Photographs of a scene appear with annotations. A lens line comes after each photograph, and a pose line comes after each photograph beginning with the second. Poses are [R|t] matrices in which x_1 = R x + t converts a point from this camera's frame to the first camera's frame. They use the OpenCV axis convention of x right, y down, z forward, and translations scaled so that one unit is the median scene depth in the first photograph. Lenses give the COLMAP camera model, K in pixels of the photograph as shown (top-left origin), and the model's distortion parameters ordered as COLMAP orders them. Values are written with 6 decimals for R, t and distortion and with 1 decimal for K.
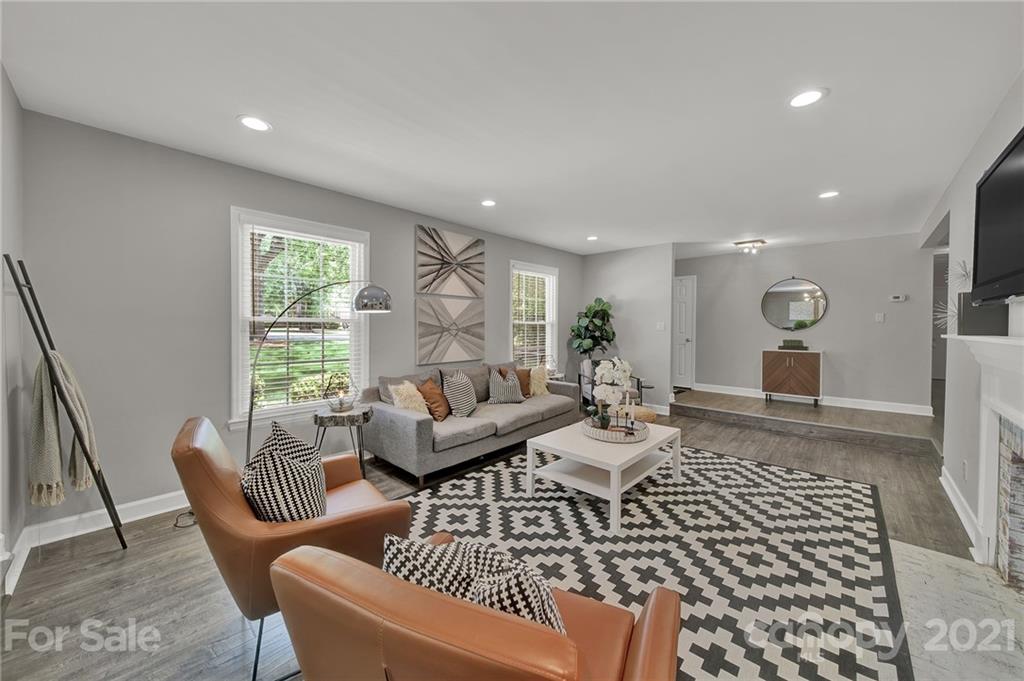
lens RADIAL K [[371.1, 0, 512.0], [0, 371.1, 330.3], [0, 0, 1]] dist [-0.000005, -0.000113]
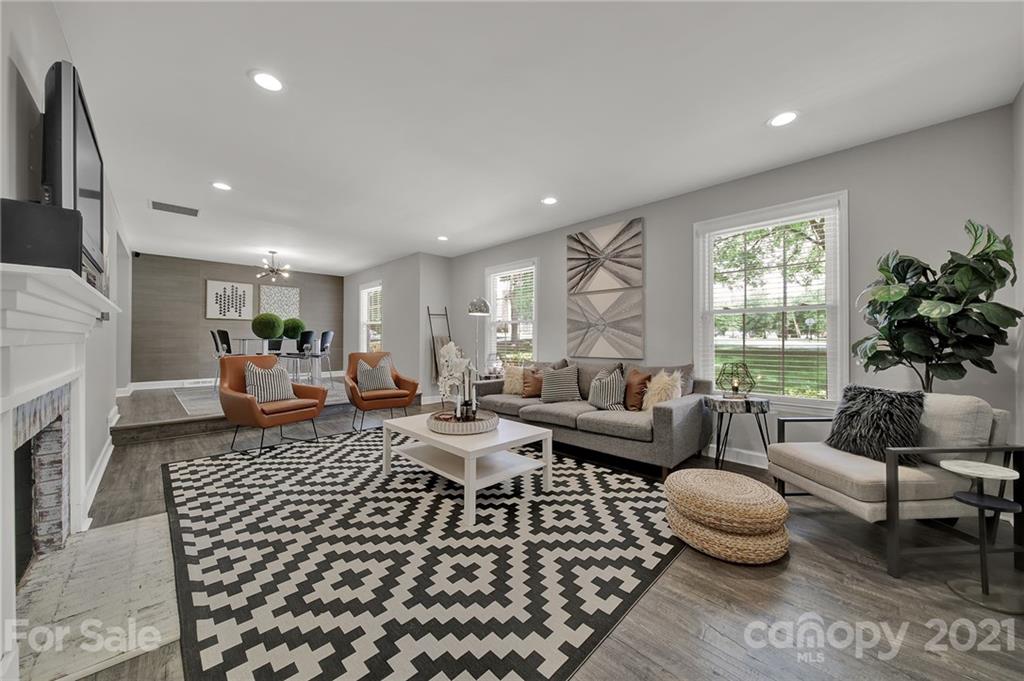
lens RADIAL K [[365.6, 0, 511.1], [0, 365.6, 337.6], [0, 0, 1]] dist [-0.000382, -0.000128]
pose [[-0.053419, -0.011171, -0.998510, 1.084706], [-0.012452, 0.999867, -0.010520, 0.059606], [0.998495, 0.011872, -0.053551, 1.070134]]
